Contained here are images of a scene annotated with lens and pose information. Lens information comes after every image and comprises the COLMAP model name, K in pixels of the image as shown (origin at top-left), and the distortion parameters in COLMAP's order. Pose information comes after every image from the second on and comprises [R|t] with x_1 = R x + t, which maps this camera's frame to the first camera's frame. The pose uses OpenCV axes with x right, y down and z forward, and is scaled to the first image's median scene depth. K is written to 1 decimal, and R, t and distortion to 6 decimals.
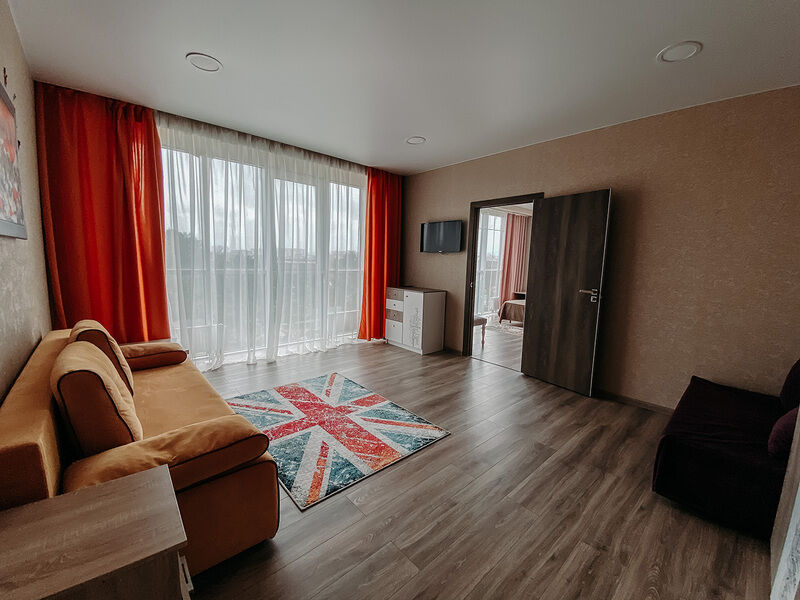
lens RADIAL K [[325.0, 0, 401.3], [0, 325.0, 297.6], [0, 0, 1]] dist [0.031625, -0.022414]
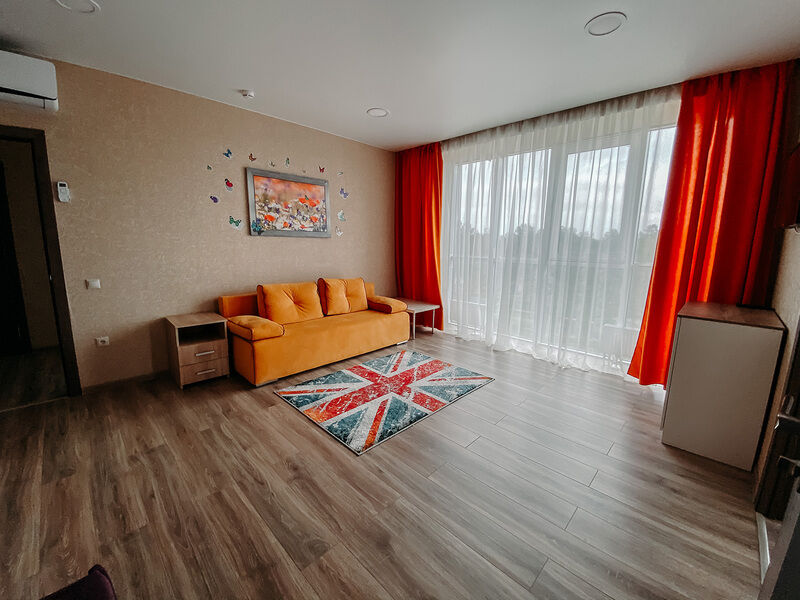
lens RADIAL K [[325.0, 0, 401.3], [0, 325.0, 297.6], [0, 0, 1]] dist [0.031625, -0.022414]
pose [[0.060038, 0.150433, -0.986795, 0.926636], [-0.128810, 0.981481, 0.141786, -0.108889], [0.989850, 0.118597, 0.078304, 1.008207]]
